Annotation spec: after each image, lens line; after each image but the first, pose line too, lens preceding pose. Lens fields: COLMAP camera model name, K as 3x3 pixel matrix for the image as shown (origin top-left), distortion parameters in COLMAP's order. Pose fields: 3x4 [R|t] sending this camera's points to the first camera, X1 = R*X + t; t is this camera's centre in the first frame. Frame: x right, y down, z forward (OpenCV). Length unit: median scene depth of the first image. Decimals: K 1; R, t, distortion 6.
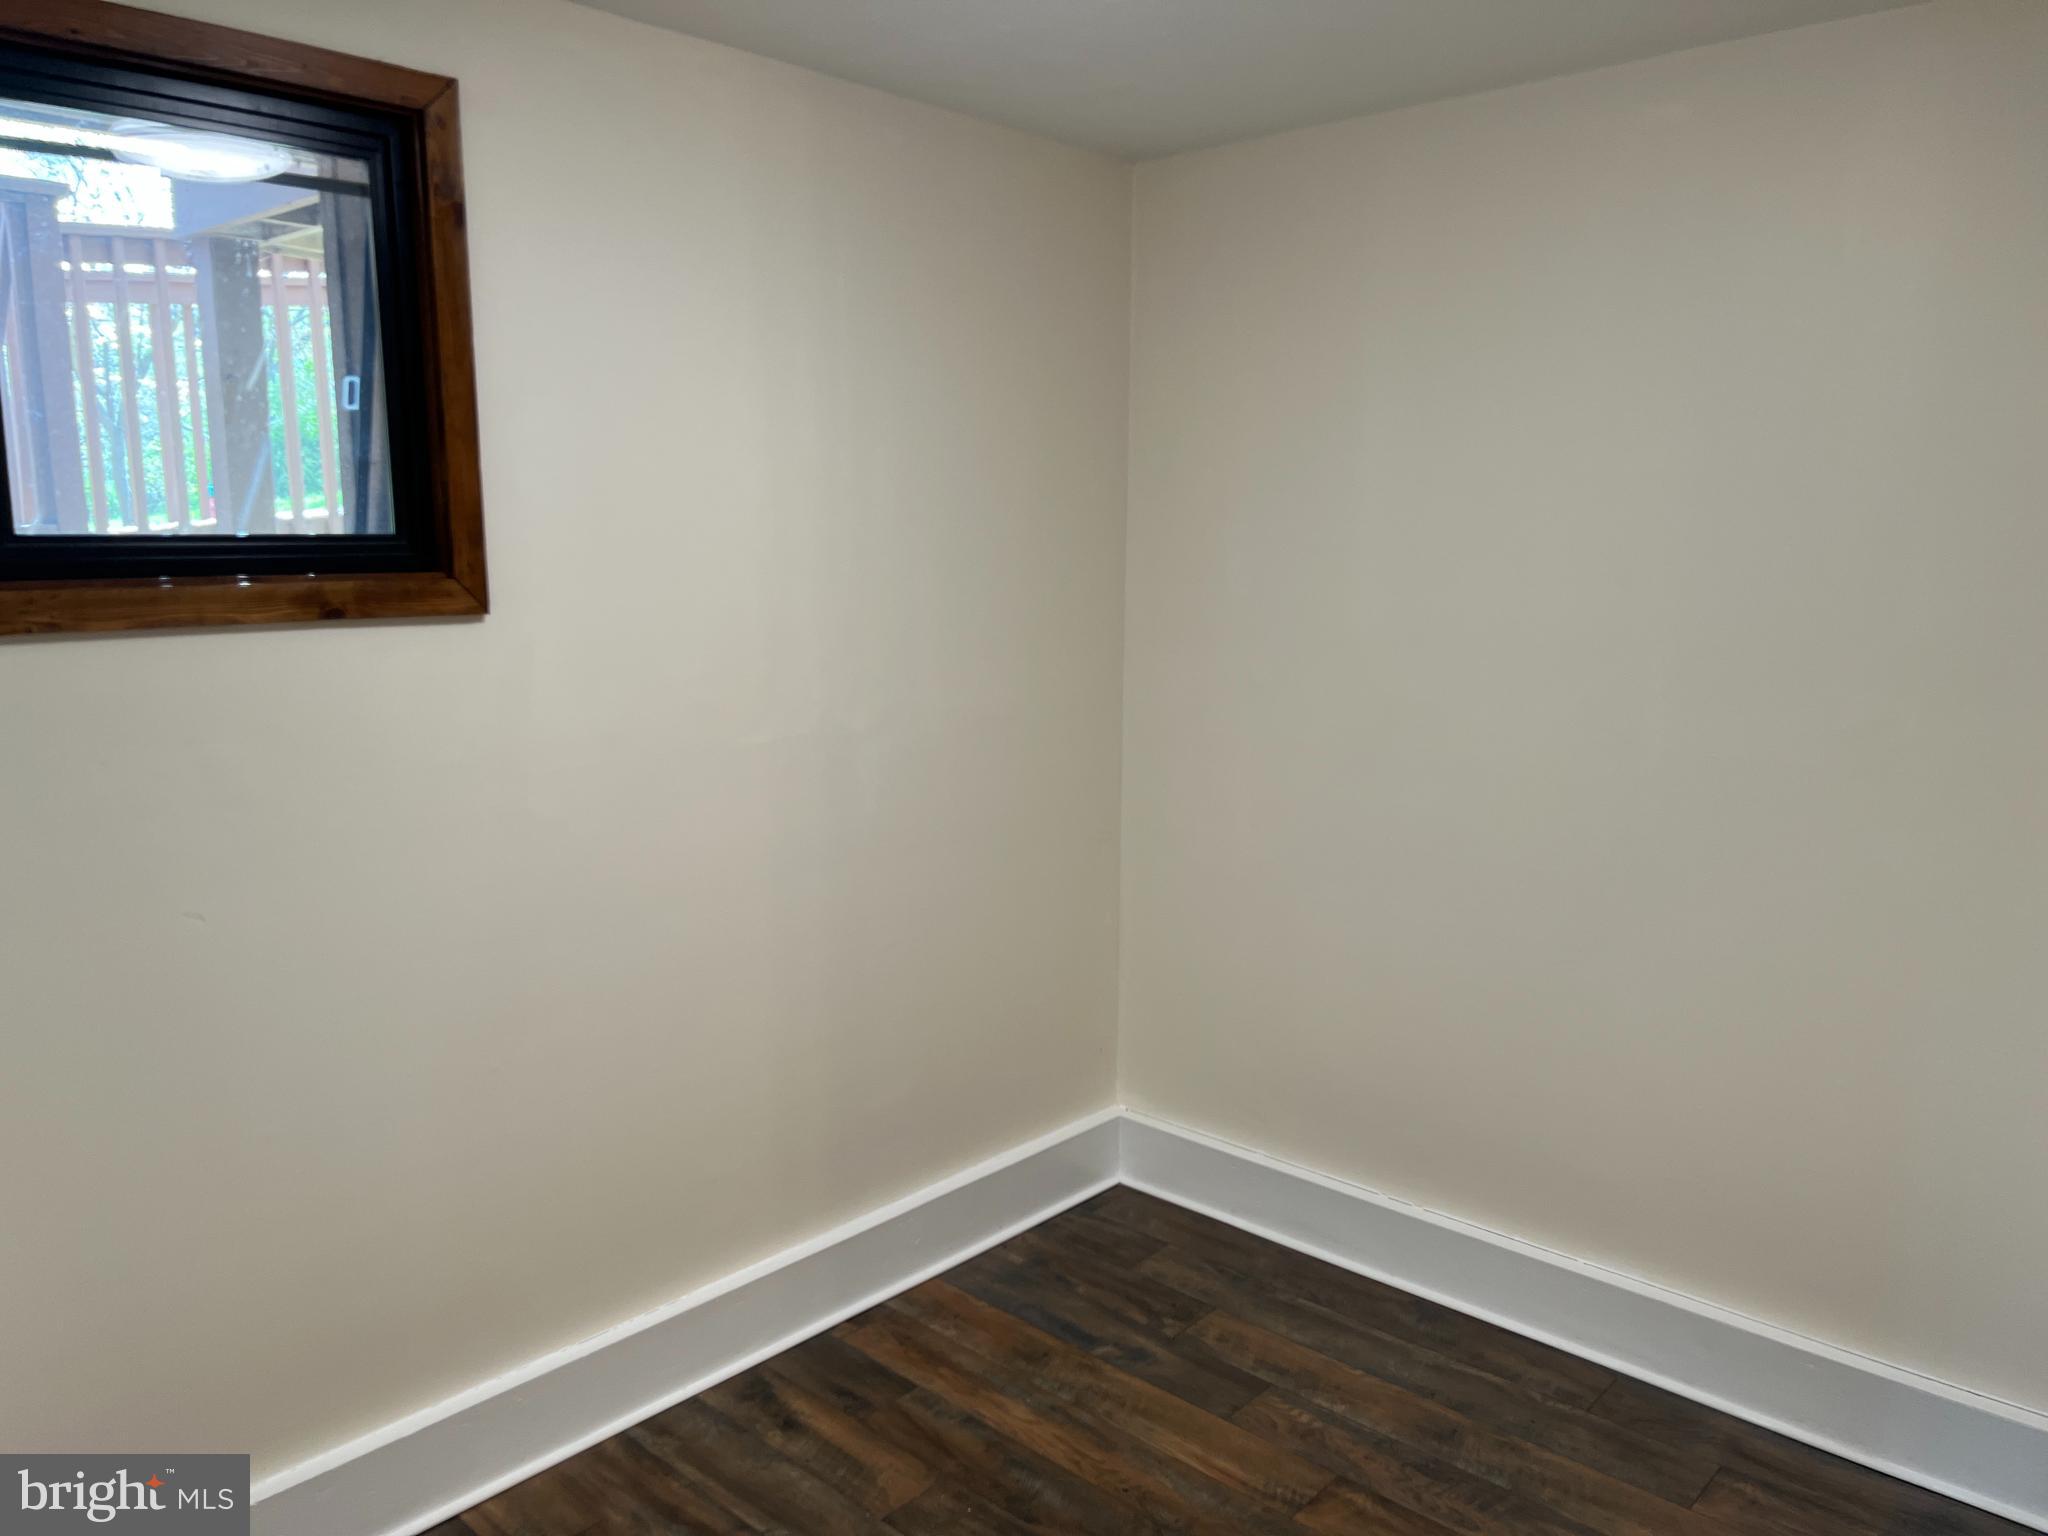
lens RADIAL K [[1542.3, 0, 1017.4], [0, 1542.3, 787.2], [0, 0, 1]] dist [0.057579, -0.070805]
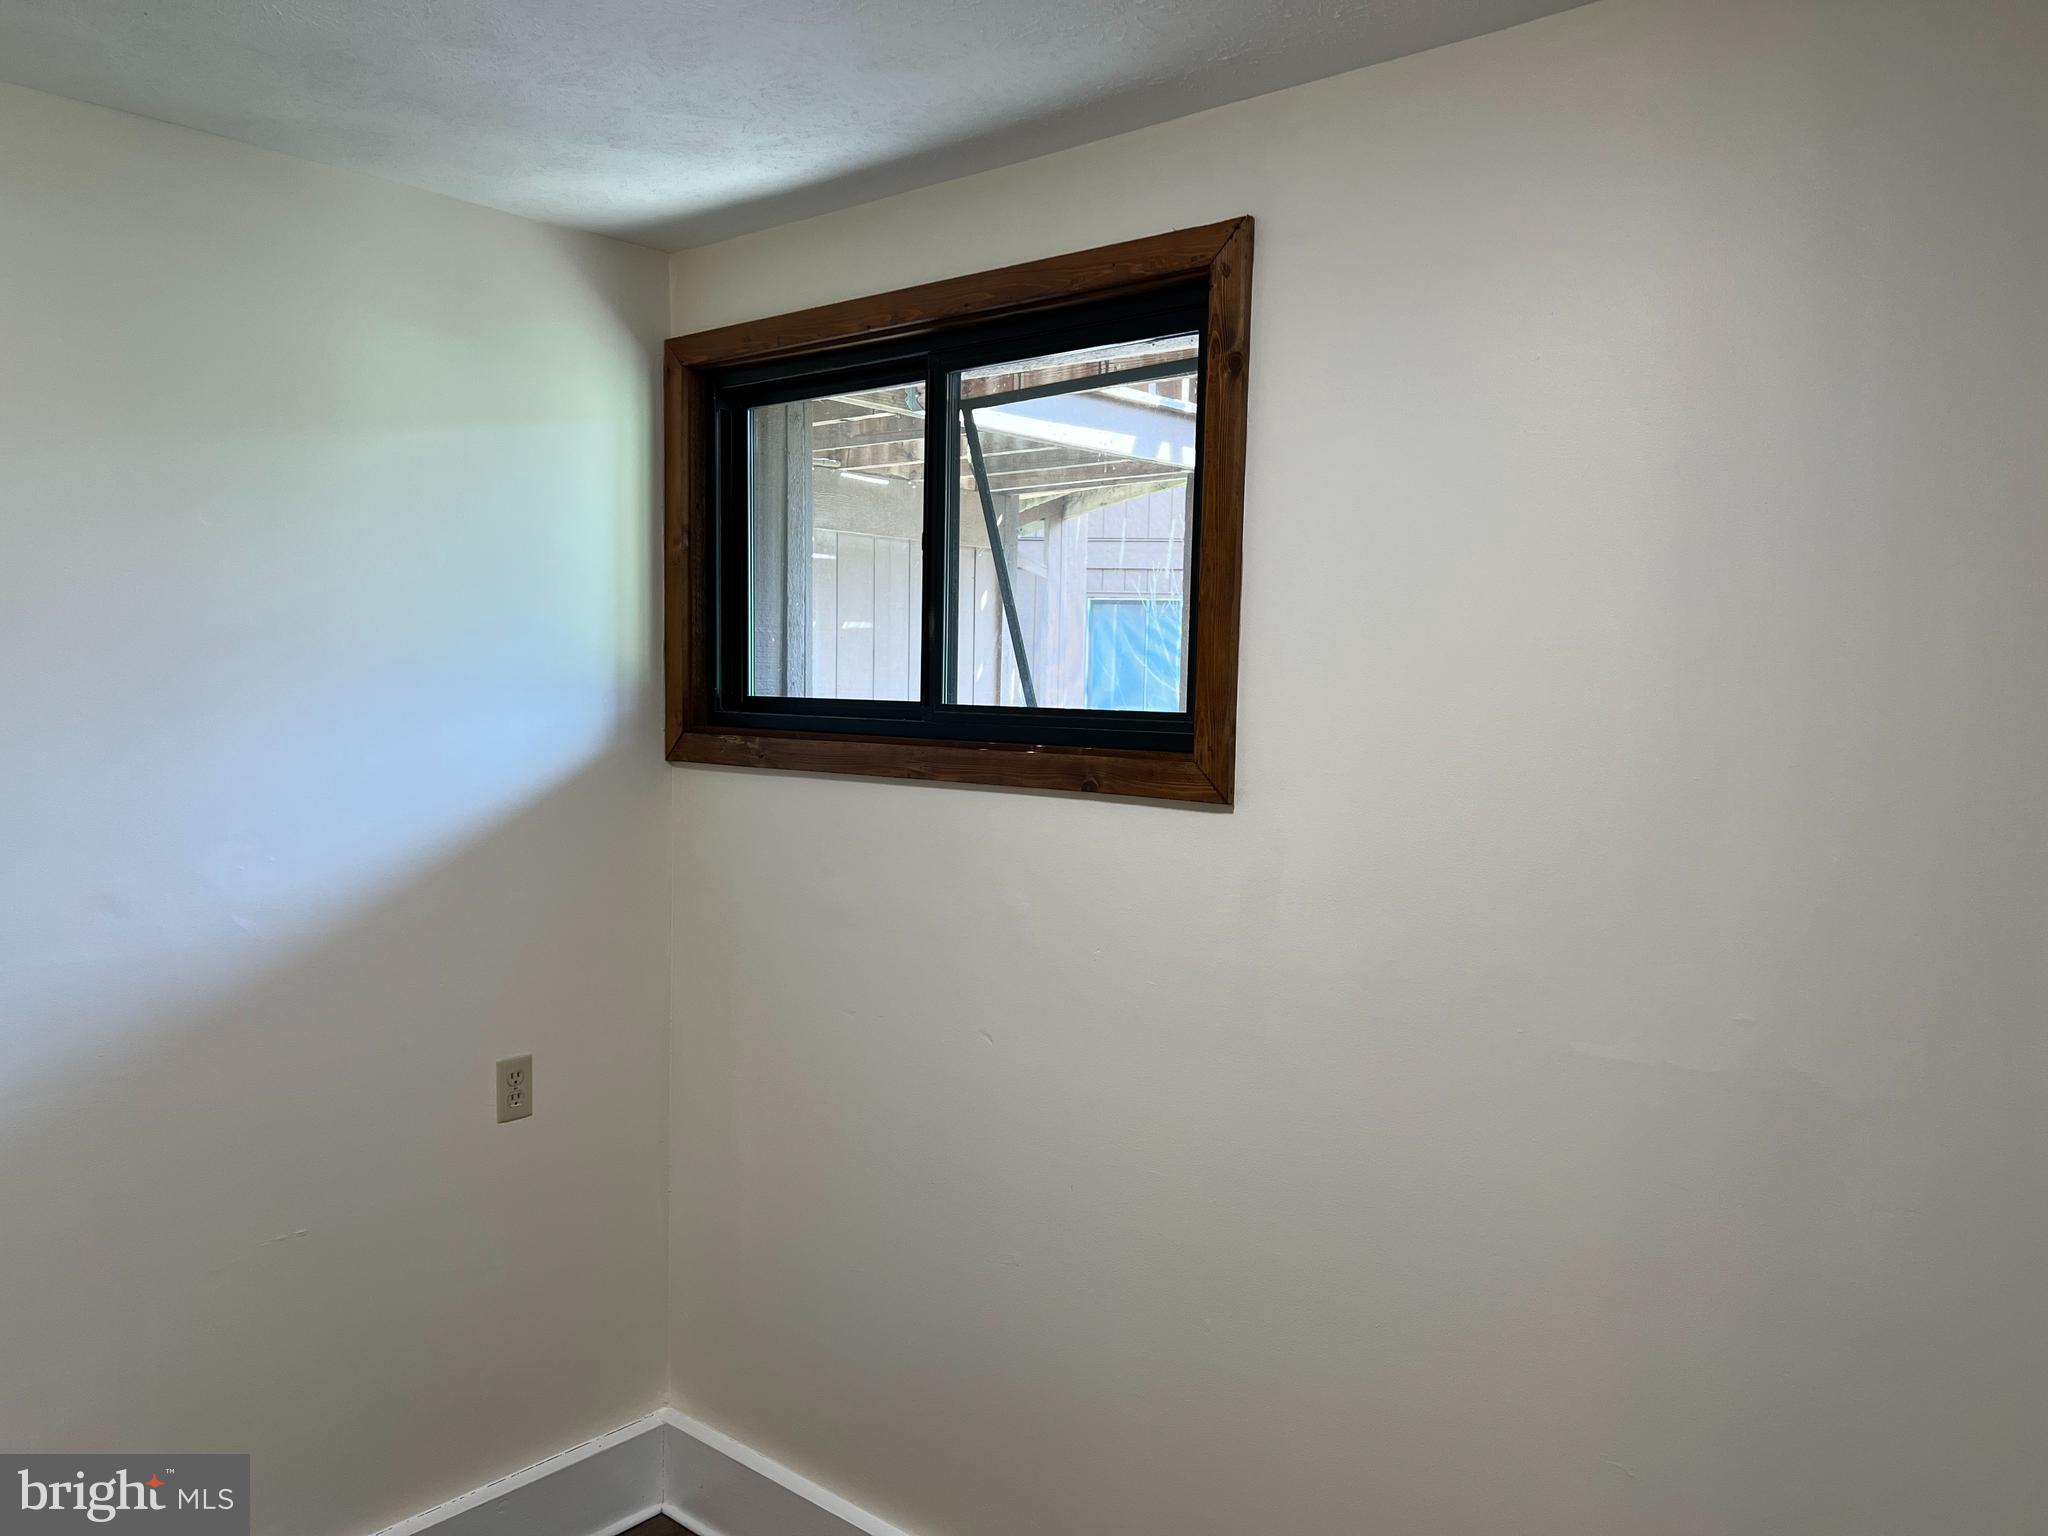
lens RADIAL K [[1542.3, 0, 1017.4], [0, 1542.3, 787.2], [0, 0, 1]] dist [0.057579, -0.070805]
pose [[0.024270, 0.053791, -0.998257, 0.558323], [-0.203874, 0.977833, 0.047734, -0.149512], [0.978696, 0.202360, 0.034698, 0.918033]]
